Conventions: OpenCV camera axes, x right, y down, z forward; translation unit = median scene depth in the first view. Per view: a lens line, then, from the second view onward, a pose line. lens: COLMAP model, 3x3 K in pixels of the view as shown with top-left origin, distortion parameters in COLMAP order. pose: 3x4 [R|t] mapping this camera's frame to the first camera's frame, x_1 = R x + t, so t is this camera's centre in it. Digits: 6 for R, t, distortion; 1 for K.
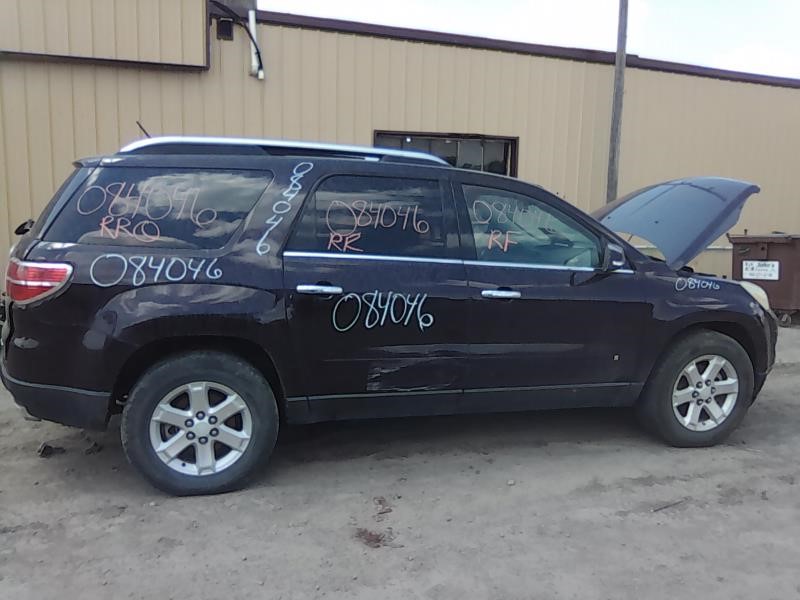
lens RADIAL K [[673.2, 0, 400.0], [0, 673.2, 300.0], [0, 0, 1]] dist [-0.008034, 0.004847]
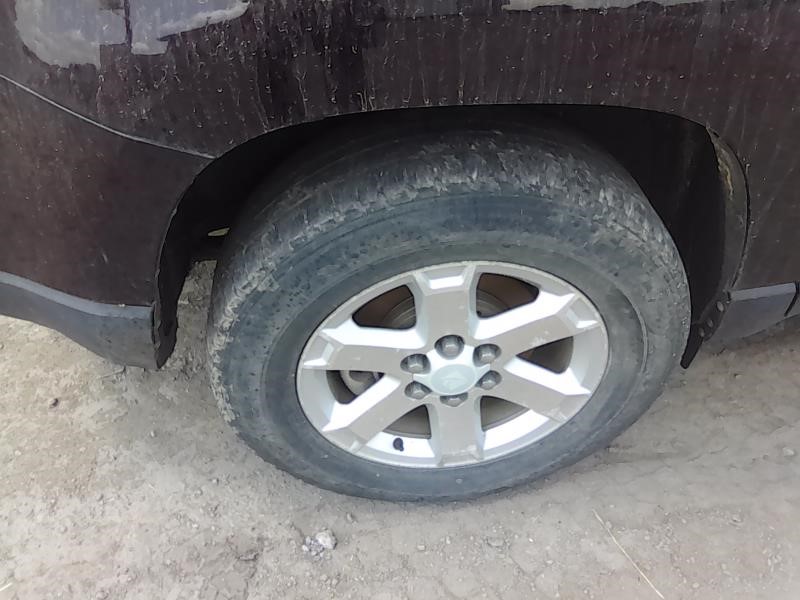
lens RADIAL K [[673.2, 0, 400.0], [0, 673.2, 300.0], [0, 0, 1]] dist [-0.008034, 0.004847]
pose [[0.983232, 0.084878, -0.161405, -0.270822], [0.021851, 0.823871, 0.566356, -0.019403], [0.181047, -0.560386, 0.808202, 0.758480]]
